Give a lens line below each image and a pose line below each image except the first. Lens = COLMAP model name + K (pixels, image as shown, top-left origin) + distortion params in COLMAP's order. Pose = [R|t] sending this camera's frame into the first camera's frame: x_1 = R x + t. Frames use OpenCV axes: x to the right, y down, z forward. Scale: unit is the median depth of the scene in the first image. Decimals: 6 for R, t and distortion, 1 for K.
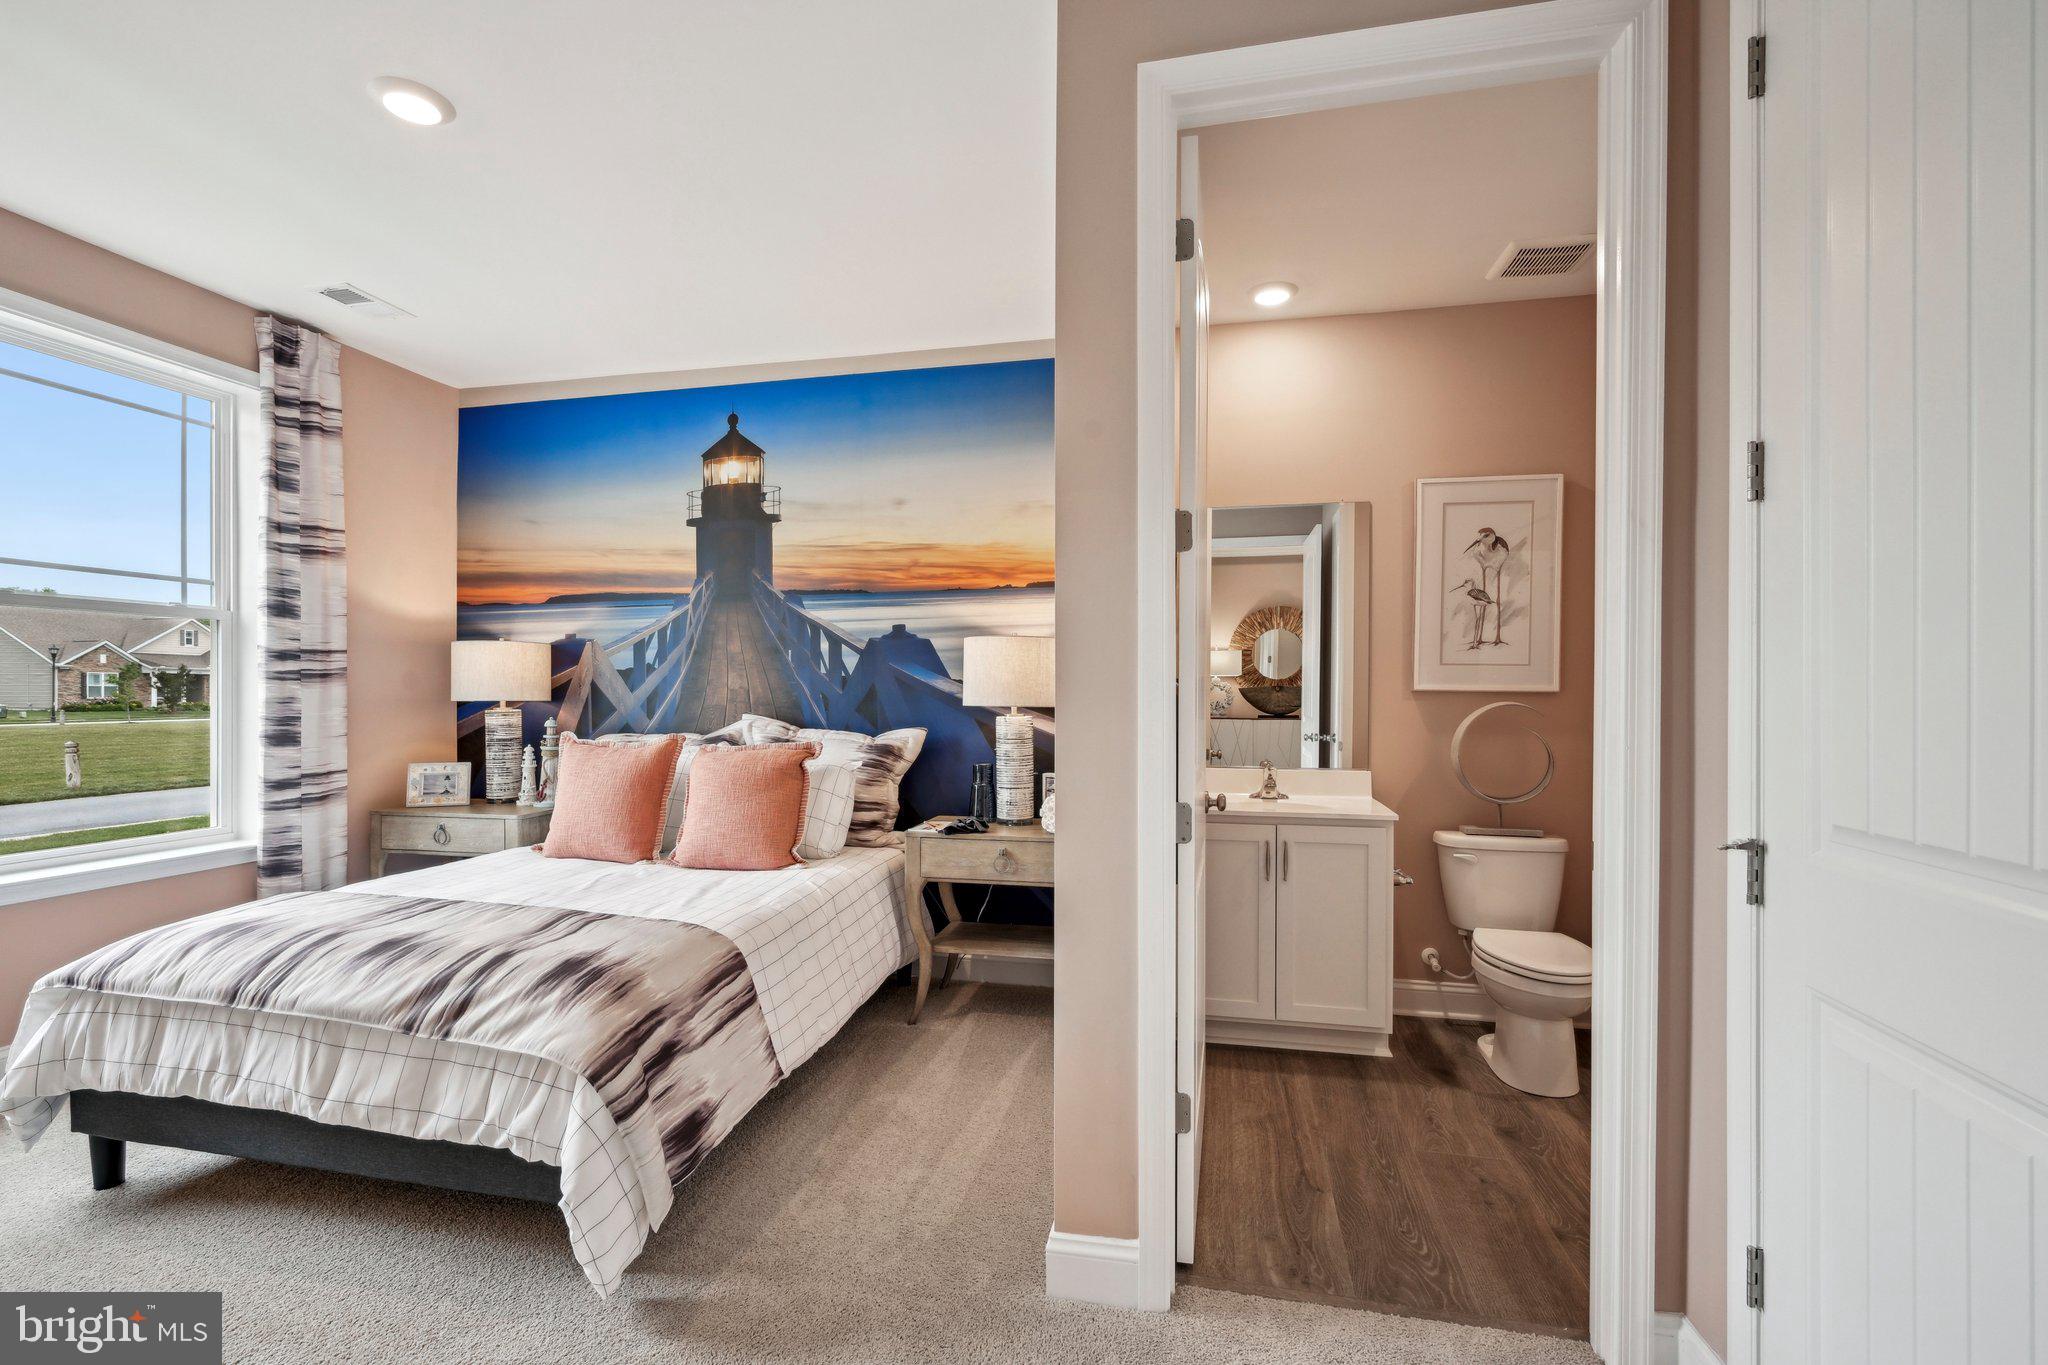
lens RADIAL K [[901.9, 0, 1038.6], [0, 901.9, 688.8], [0, 0, 1]] dist [-0.002663, 0.000385]
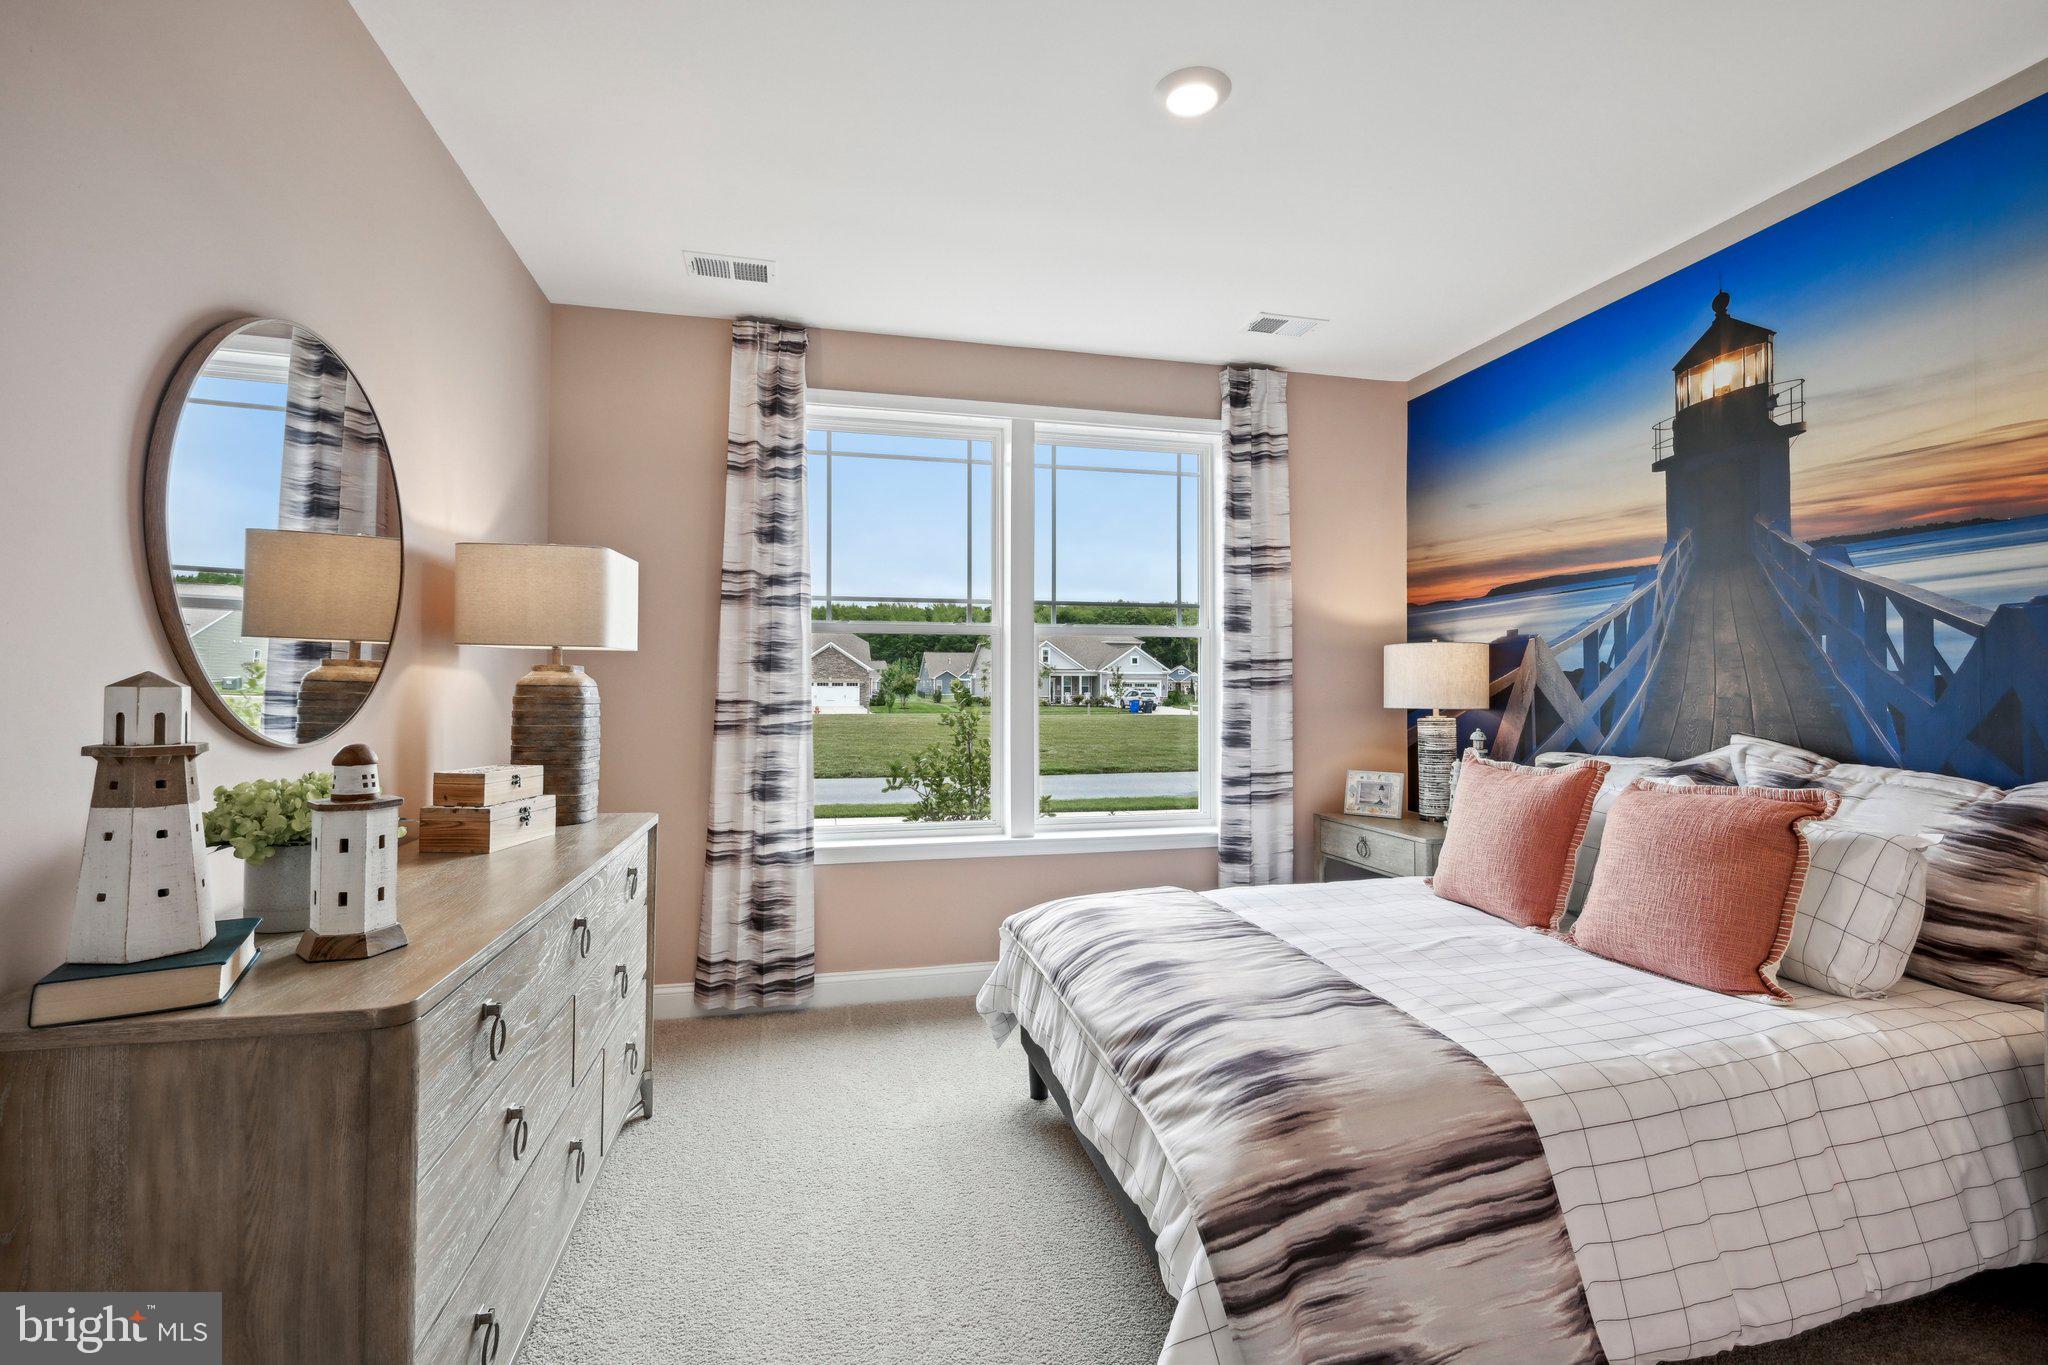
lens RADIAL K [[901.9, 0, 1030.2], [0, 901.9, 678.9], [0, 0, 1]] dist [-0.002663, 0.000385]
pose [[0.424046, -0.011510, -0.905567, 0.061718], [0.004060, 0.999933, -0.010808, -0.009301], [0.905631, 0.000906, 0.424065, 0.277362]]
